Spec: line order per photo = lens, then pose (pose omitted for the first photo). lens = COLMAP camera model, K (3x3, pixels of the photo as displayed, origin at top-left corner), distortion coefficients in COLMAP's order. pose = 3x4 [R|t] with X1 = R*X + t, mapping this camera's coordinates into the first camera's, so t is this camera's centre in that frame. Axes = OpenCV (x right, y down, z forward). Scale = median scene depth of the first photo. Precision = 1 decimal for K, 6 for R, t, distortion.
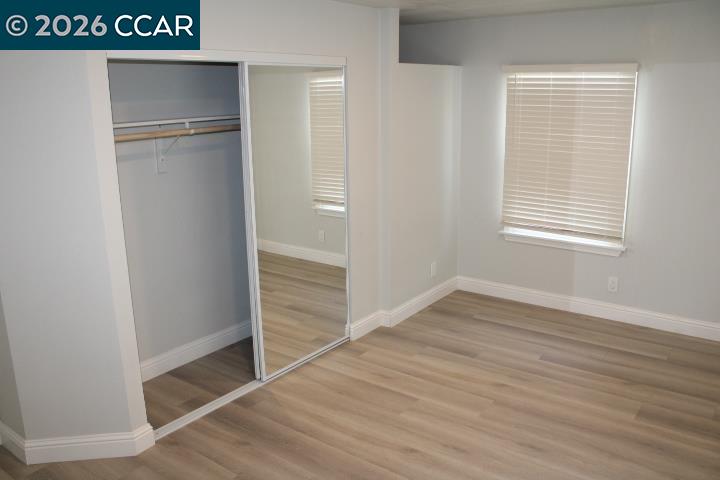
lens RADIAL K [[607.7, 0, 356.9], [0, 607.7, 244.2], [0, 0, 1]] dist [-0.141901, 0.109147]
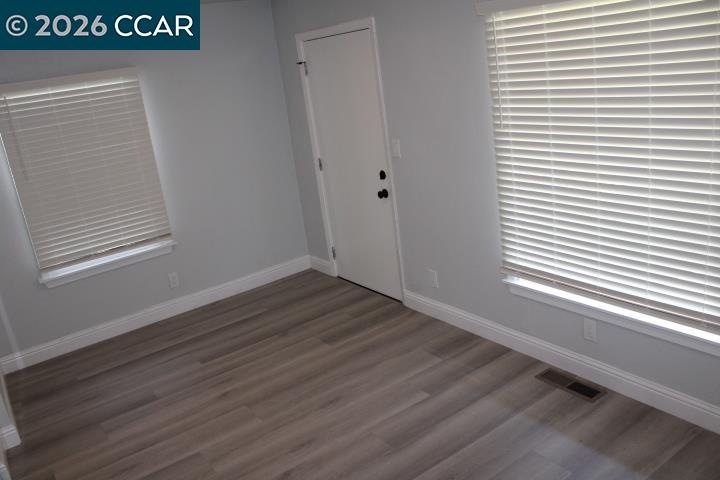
lens RADIAL K [[607.7, 0, 358.4], [0, 607.7, 236.9], [0, 0, 1]] dist [-0.141901, 0.109147]
pose [[0.306887, -0.298862, 0.903605, -0.429487], [0.358494, 0.915790, 0.181138, -0.082122], [-0.881647, 0.268348, 0.388184, 0.331850]]
